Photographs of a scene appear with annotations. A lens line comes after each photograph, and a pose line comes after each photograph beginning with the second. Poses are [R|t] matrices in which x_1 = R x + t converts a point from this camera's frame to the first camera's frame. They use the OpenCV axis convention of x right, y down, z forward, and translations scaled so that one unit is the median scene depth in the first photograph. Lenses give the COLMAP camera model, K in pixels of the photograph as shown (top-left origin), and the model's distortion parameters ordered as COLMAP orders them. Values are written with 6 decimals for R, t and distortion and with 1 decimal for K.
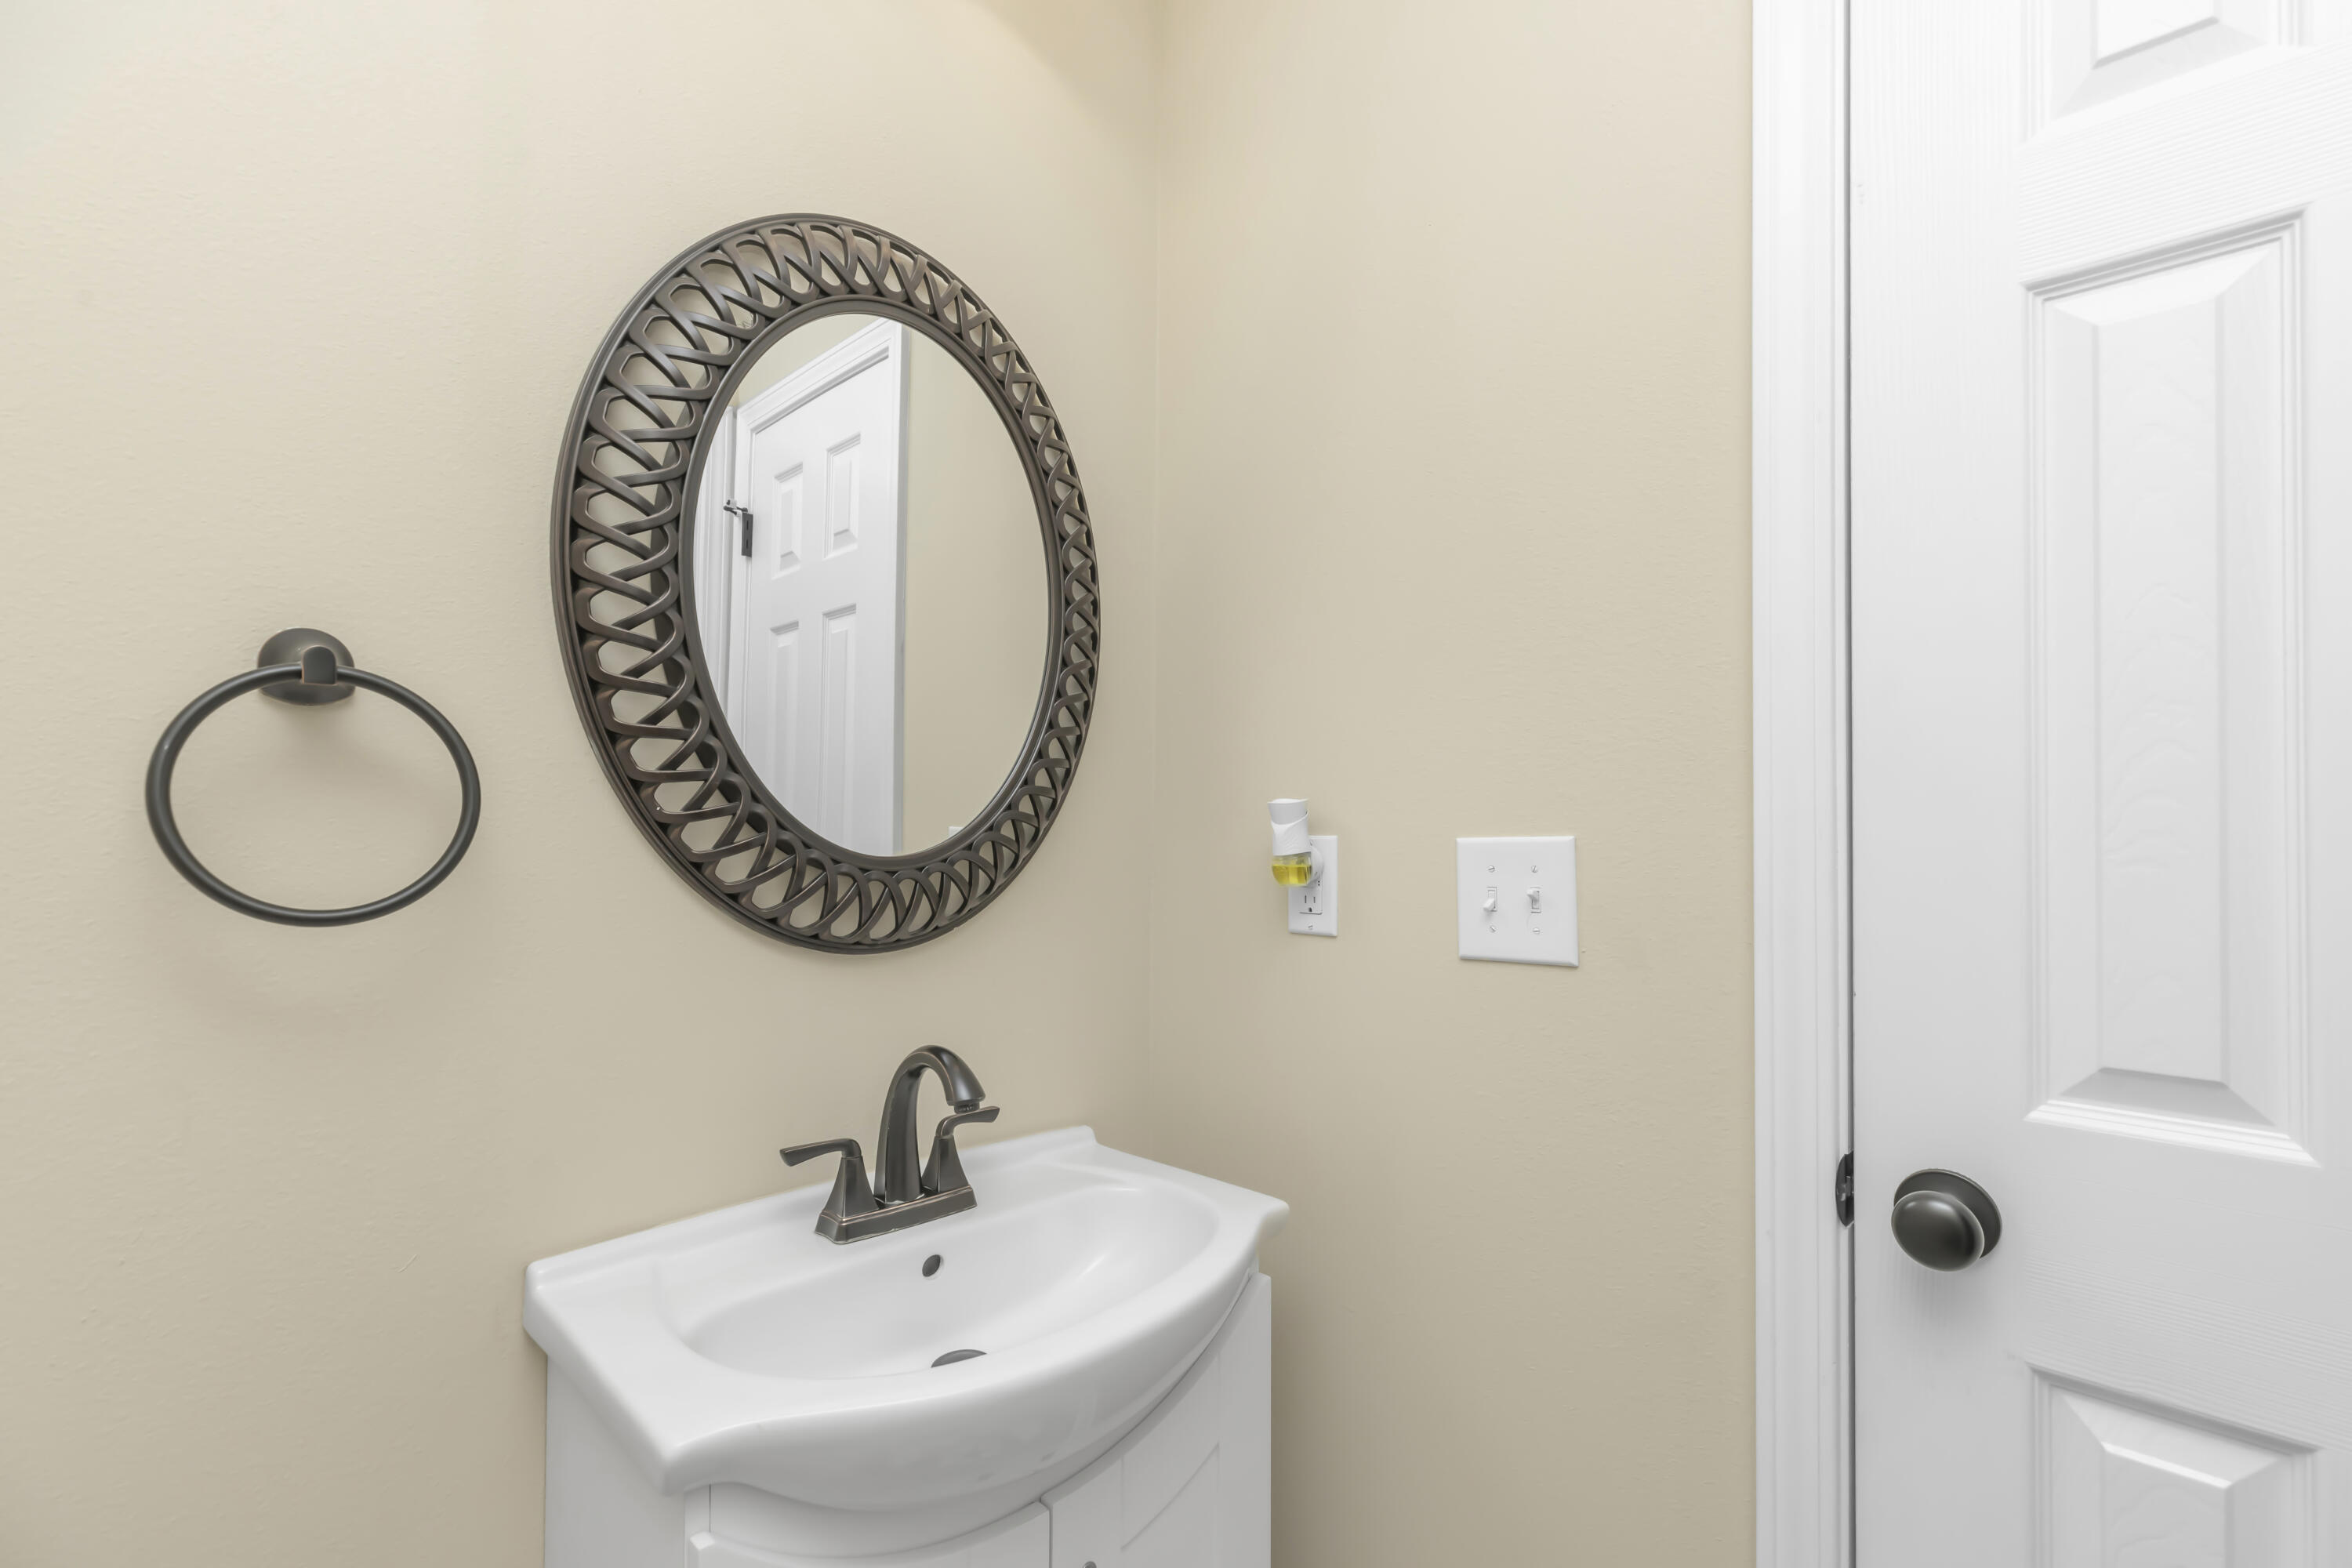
lens RADIAL K [[1043.1, 0, 1172.1], [0, 1043.1, 794.5], [0, 0, 1]] dist [-0.000469, 0.000561]
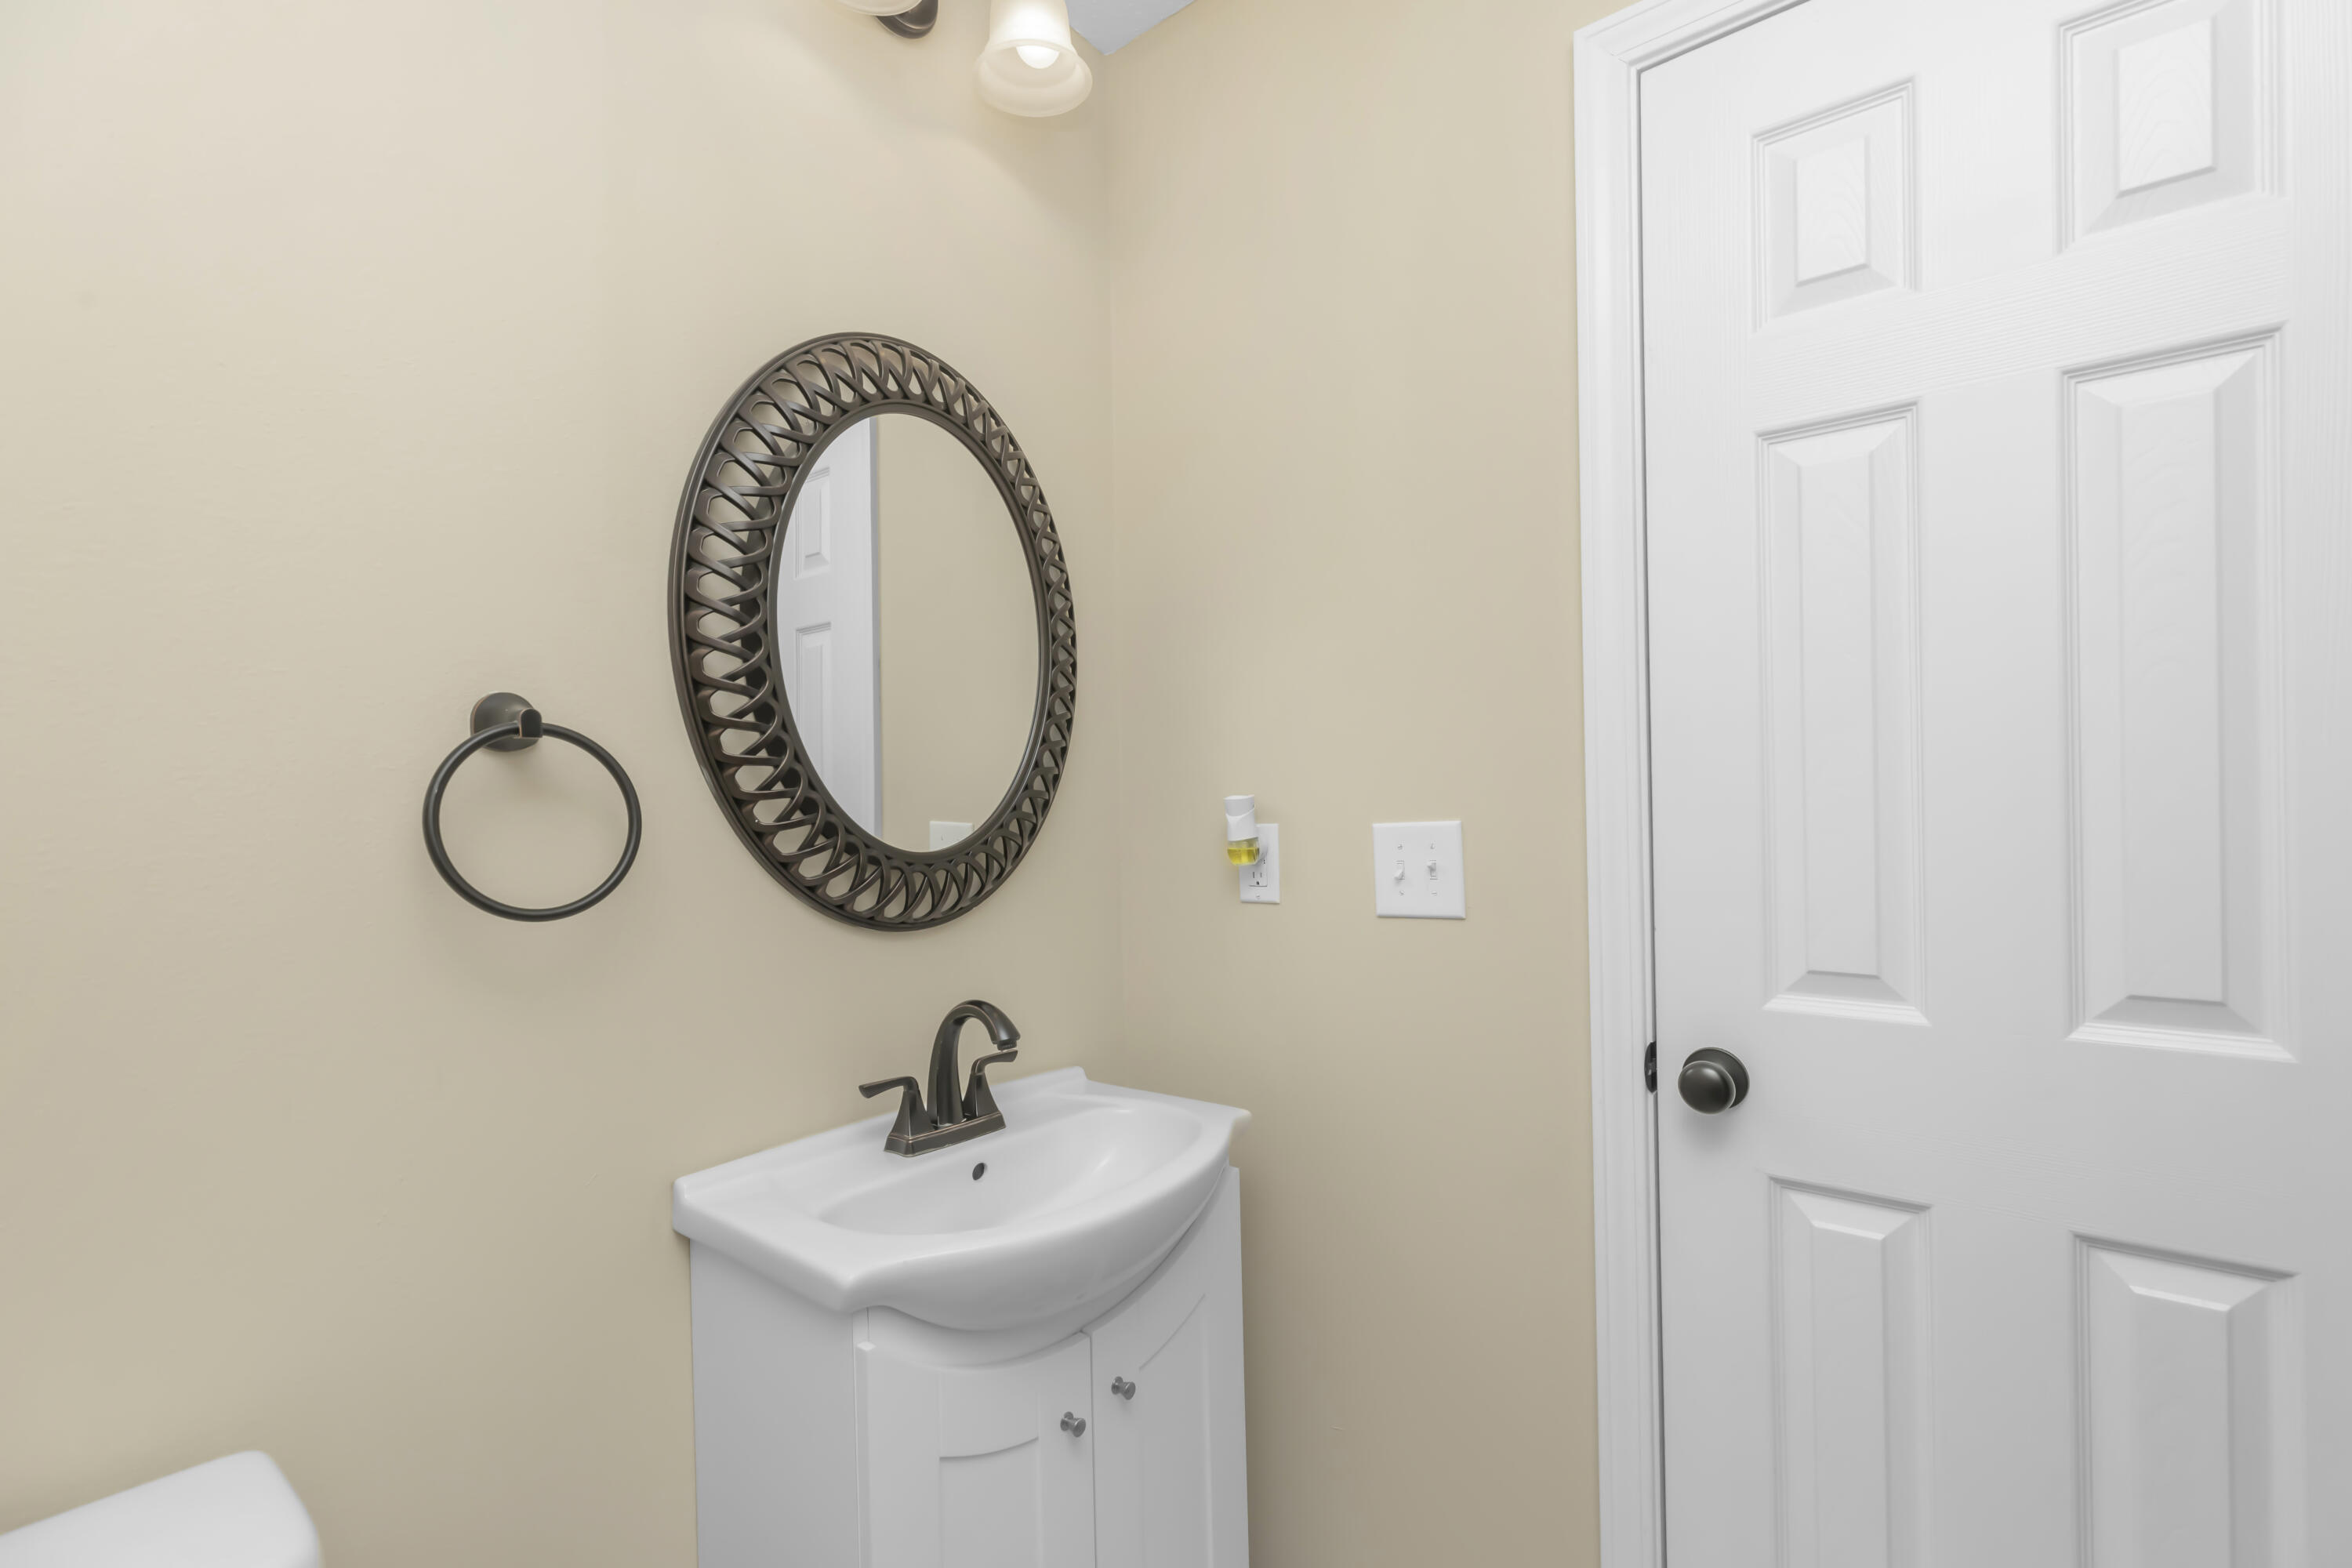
lens RADIAL K [[1043.1, 0, 1163.8], [0, 1043.1, 794.0], [0, 0, 1]] dist [-0.000469, 0.000561]
pose [[0.995804, -0.027013, 0.087428, -0.103486], [0.025247, 0.999456, 0.021237, -0.031131], [-0.087955, -0.018941, 0.995944, -0.280969]]
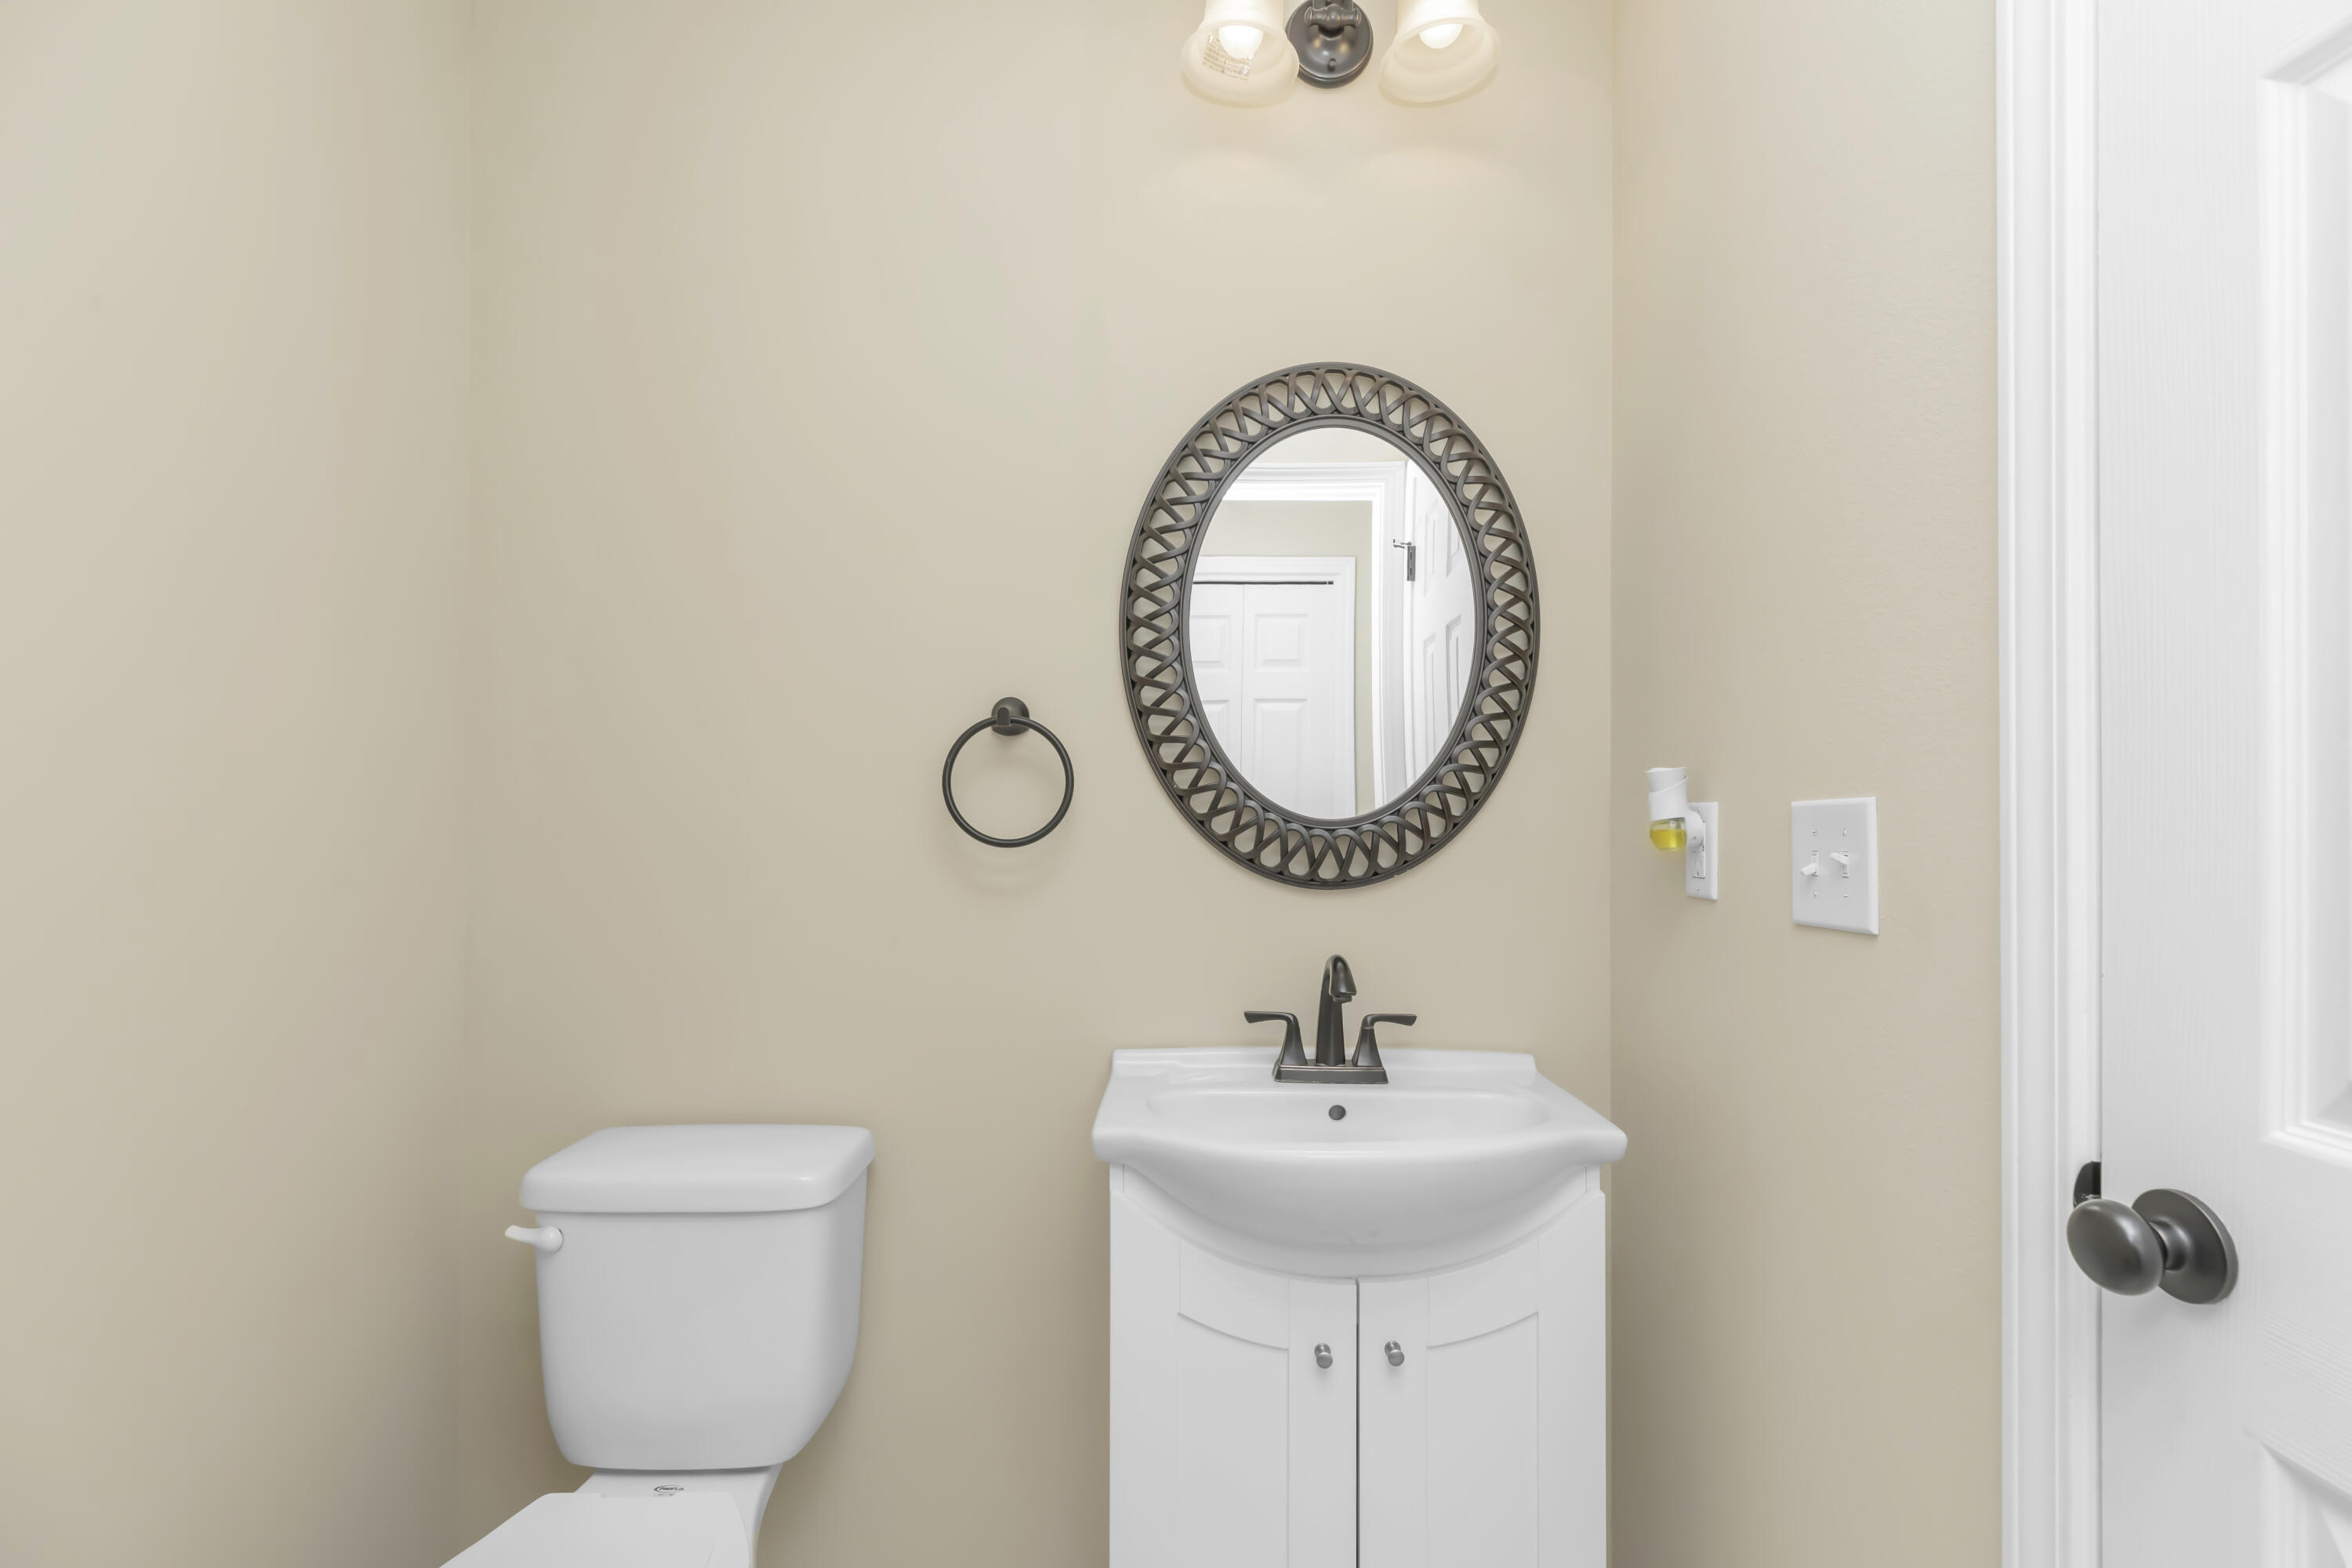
lens RADIAL K [[1043.1, 0, 1161.1], [0, 1043.1, 781.0], [0, 0, 1]] dist [-0.000469, 0.000561]
pose [[0.695067, -0.020677, -0.718648, 0.605171], [0.020236, 0.999753, -0.009193, 0.019247], [0.718660, -0.008153, 0.695314, -0.124998]]
